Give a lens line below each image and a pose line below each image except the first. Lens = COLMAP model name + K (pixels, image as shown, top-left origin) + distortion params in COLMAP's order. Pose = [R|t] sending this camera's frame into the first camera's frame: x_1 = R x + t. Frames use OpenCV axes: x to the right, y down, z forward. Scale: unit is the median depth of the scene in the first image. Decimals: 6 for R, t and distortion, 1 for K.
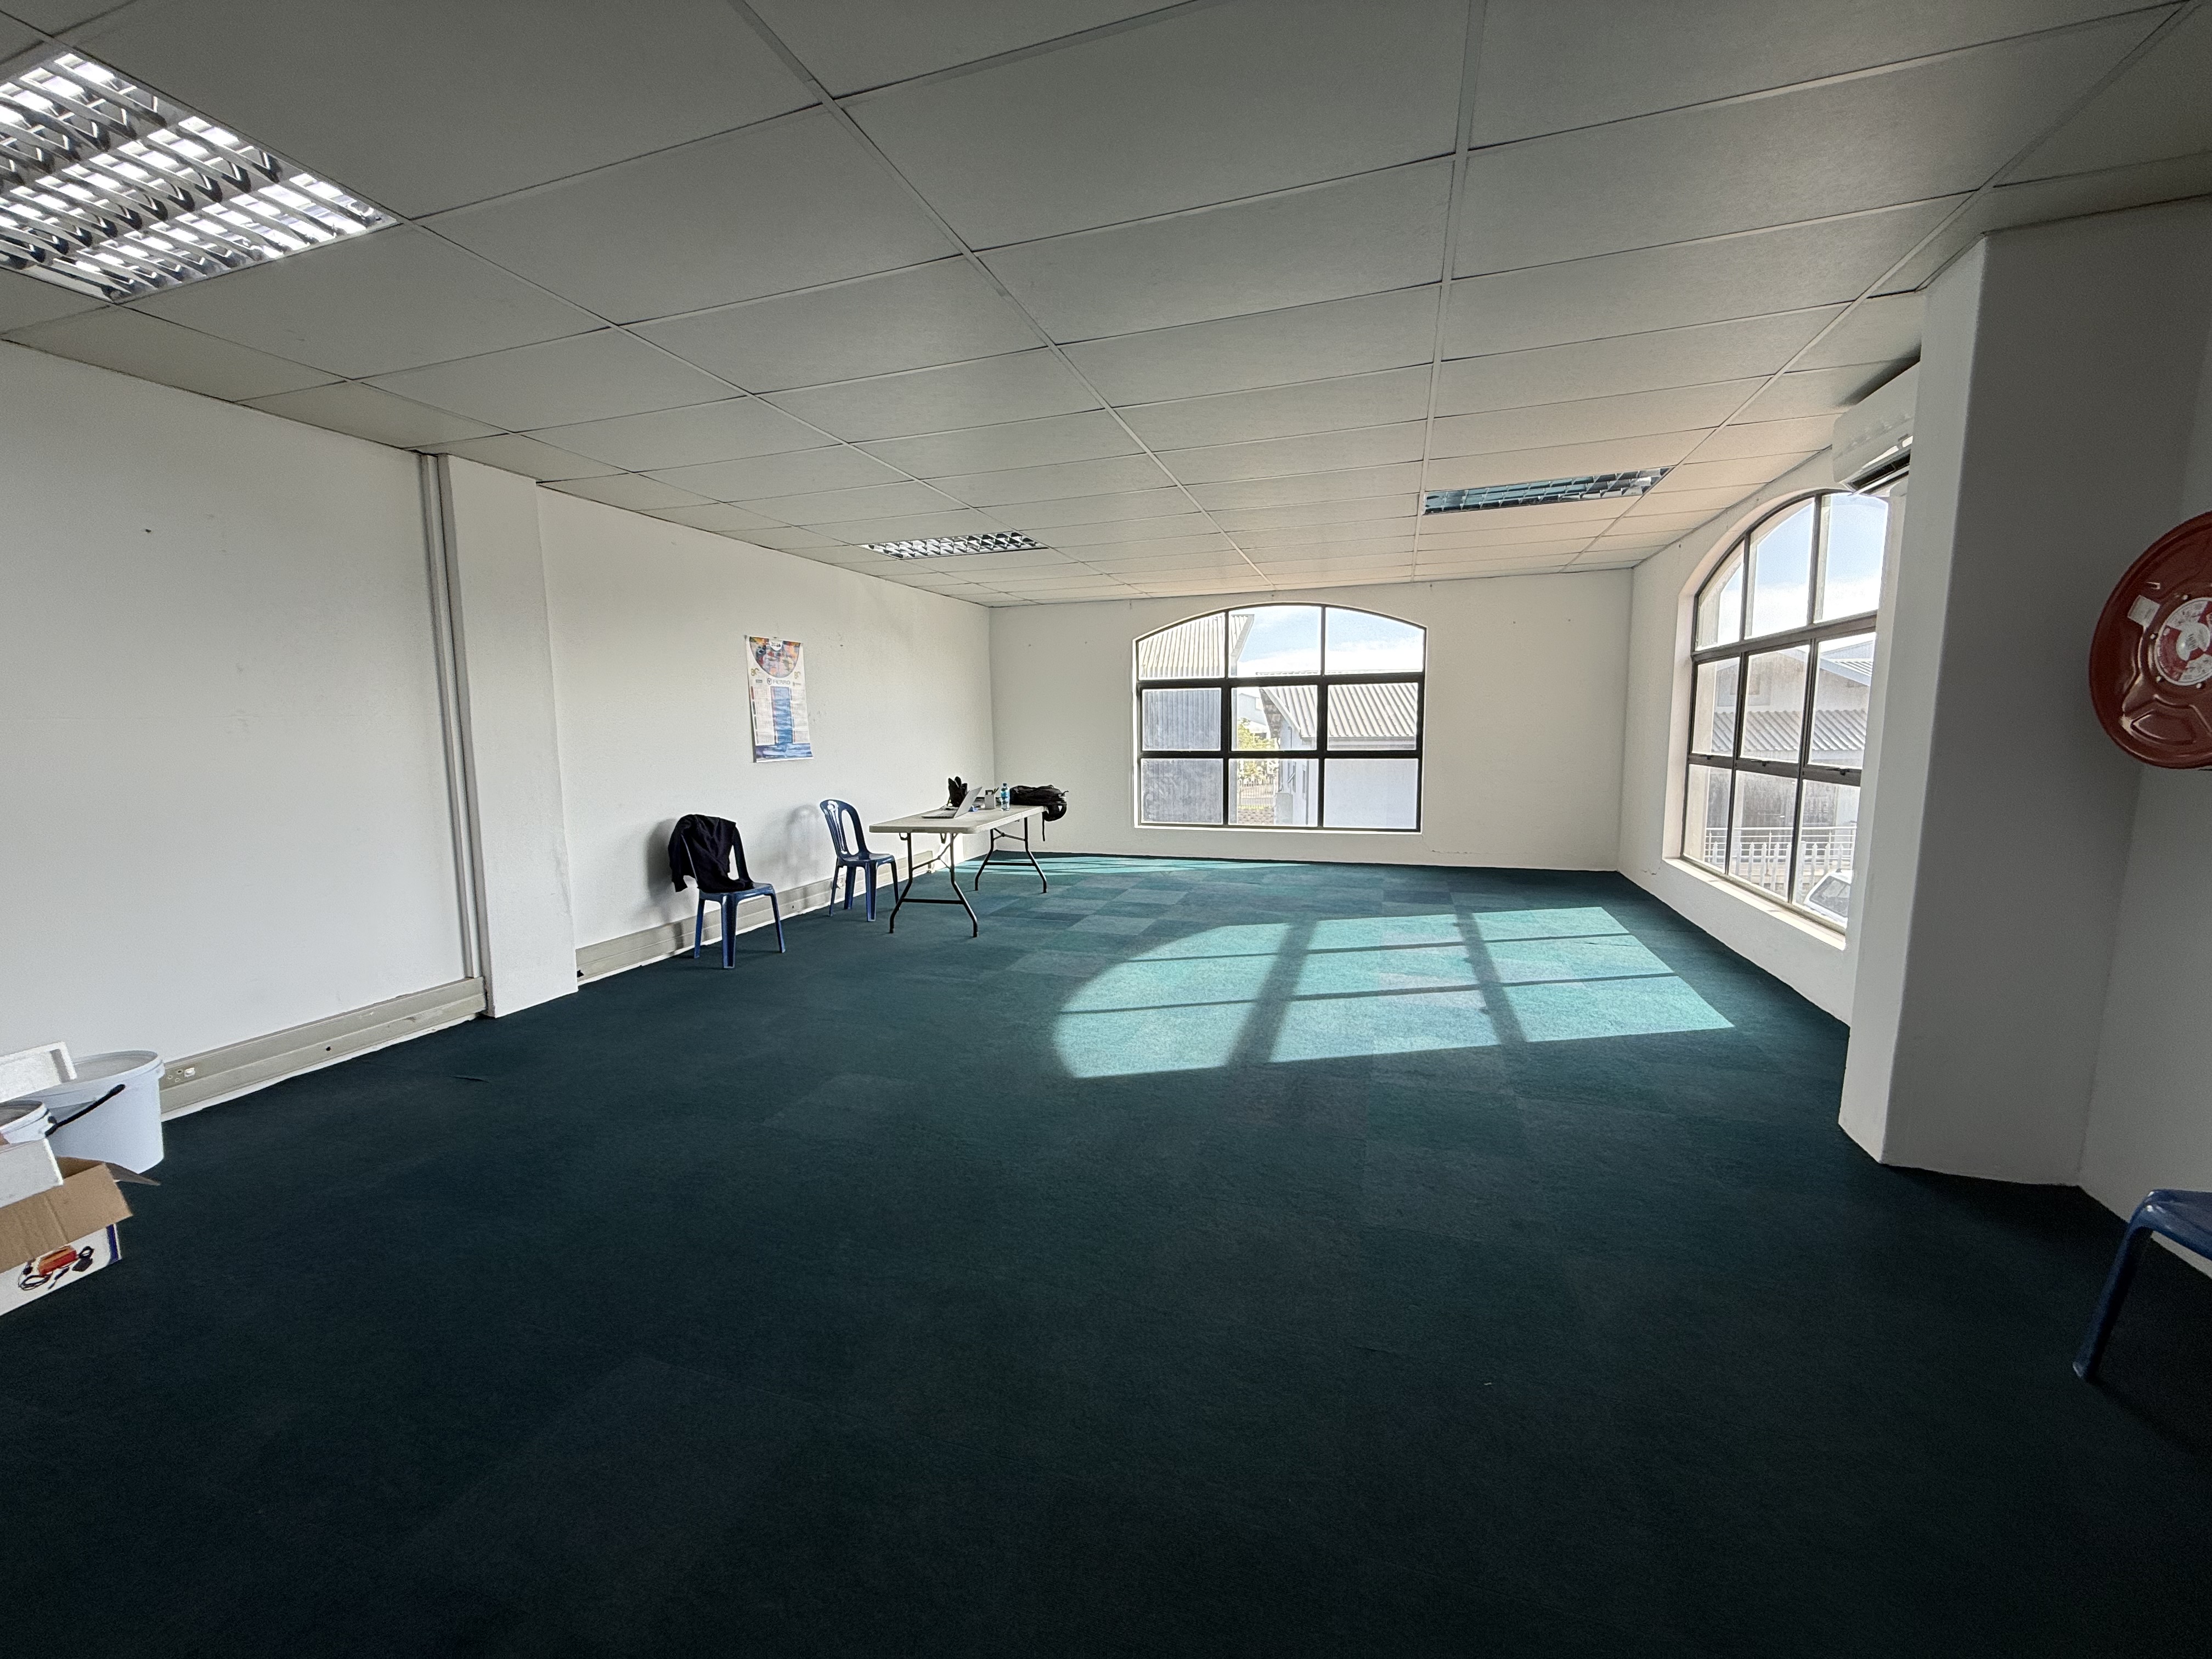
lens RADIAL K [[881.9, 0, 1085.2], [0, 881.9, 822.6], [0, 0, 1]] dist [-0.000572, 0.000345]
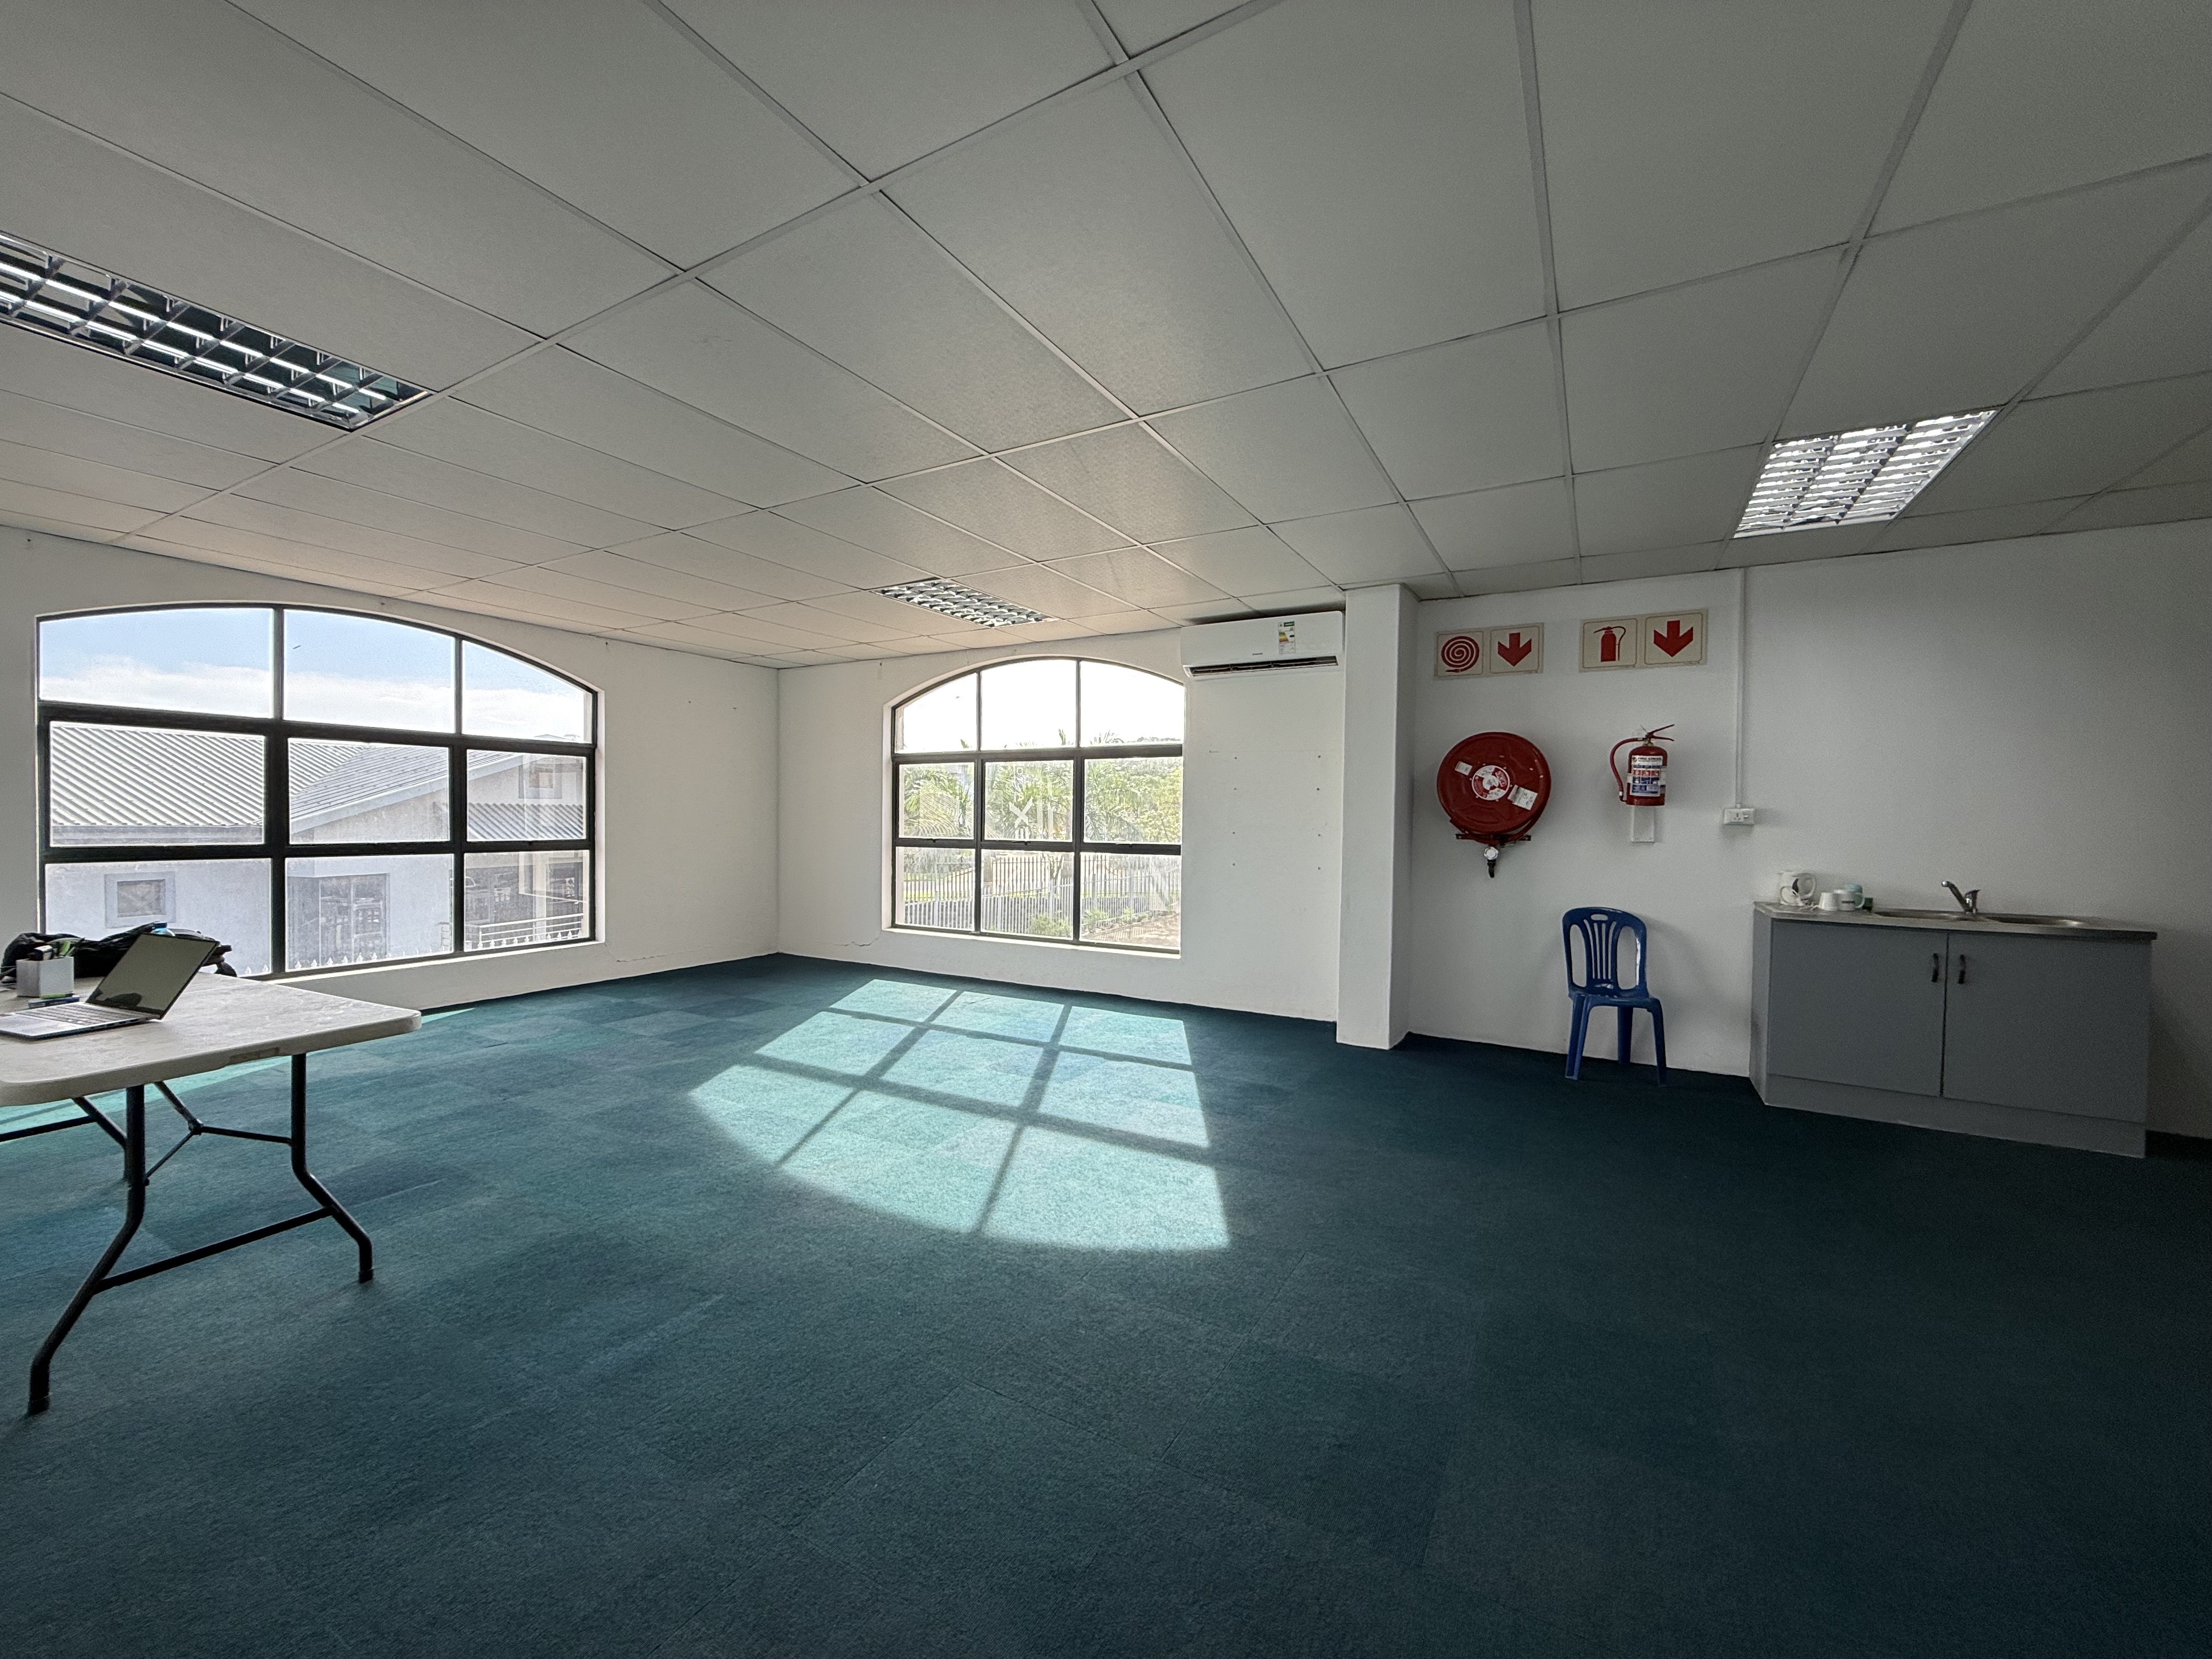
lens RADIAL K [[881.9, 0, 1101.8], [0, 881.9, 837.4], [0, 0, 1]] dist [-0.000572, 0.000345]
pose [[0.183774, -0.006910, 0.982944, -0.440591], [0.094844, 0.995434, -0.010735, -0.040729], [-0.978382, 0.095199, 0.183591, 0.516214]]
